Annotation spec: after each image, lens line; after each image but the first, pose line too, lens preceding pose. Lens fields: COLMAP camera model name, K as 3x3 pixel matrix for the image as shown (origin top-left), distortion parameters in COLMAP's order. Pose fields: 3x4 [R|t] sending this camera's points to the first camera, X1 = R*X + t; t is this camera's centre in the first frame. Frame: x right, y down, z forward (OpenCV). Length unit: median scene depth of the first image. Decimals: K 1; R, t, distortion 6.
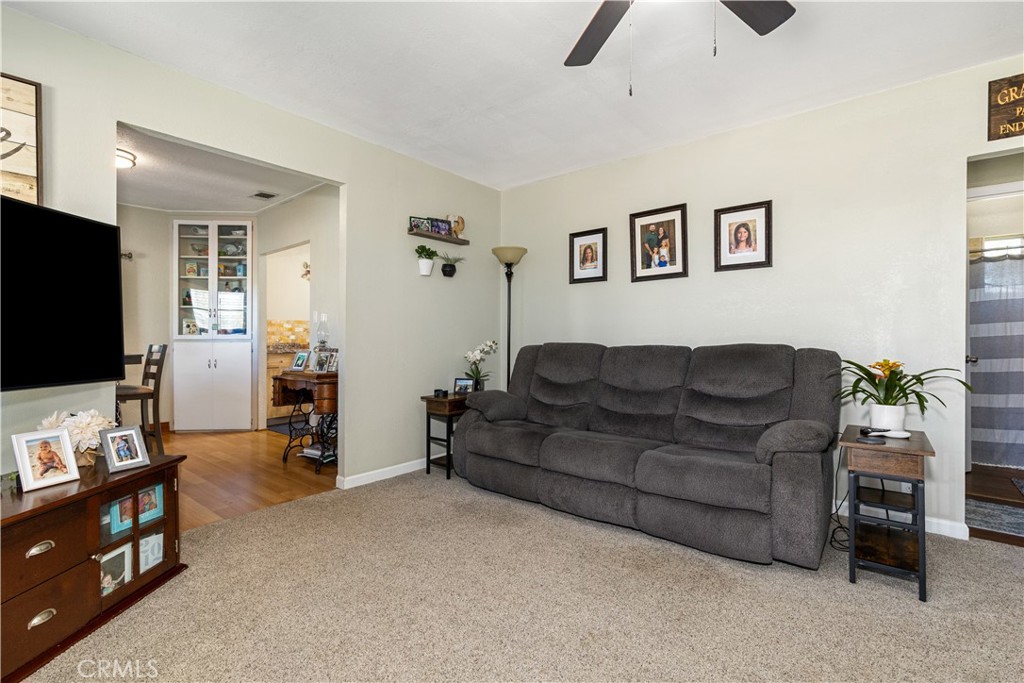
lens RADIAL K [[464.2, 0, 510.3], [0, 464.2, 331.0], [0, 0, 1]] dist [-0.001324, -0.000423]
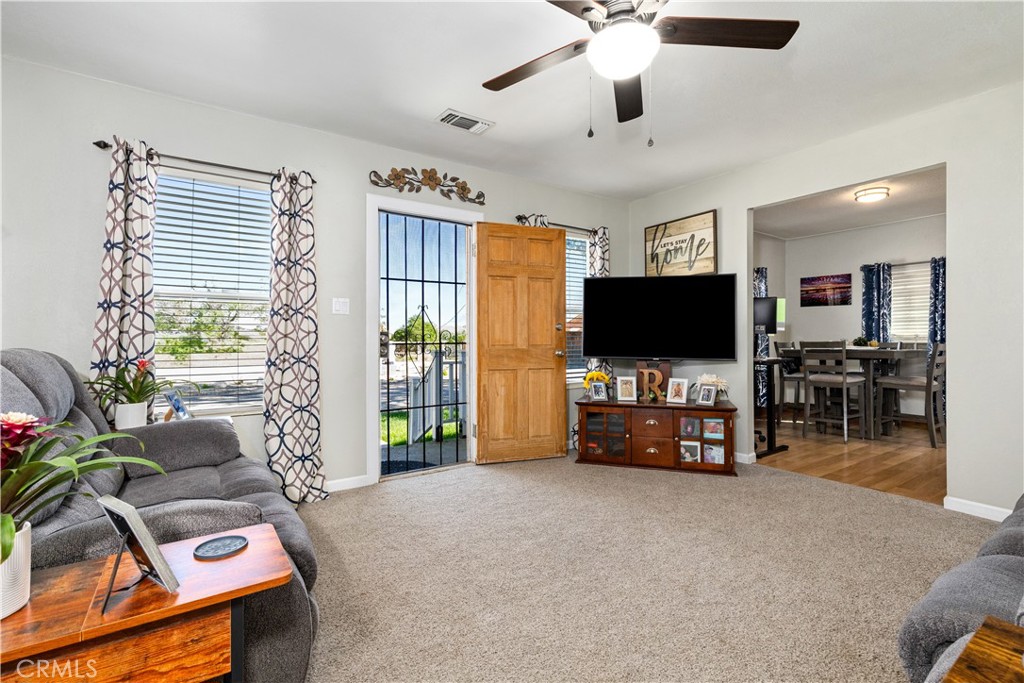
lens RADIAL K [[459.9, 0, 512.0], [0, 459.9, 341.5], [0, 0, 1]] dist [-0.001439, -0.000685]
pose [[-0.287531, 0.006273, -0.957751, 1.110159], [0.008196, 0.999958, 0.004089, 0.017558], [0.957736, -0.006674, -0.287570, 0.717090]]
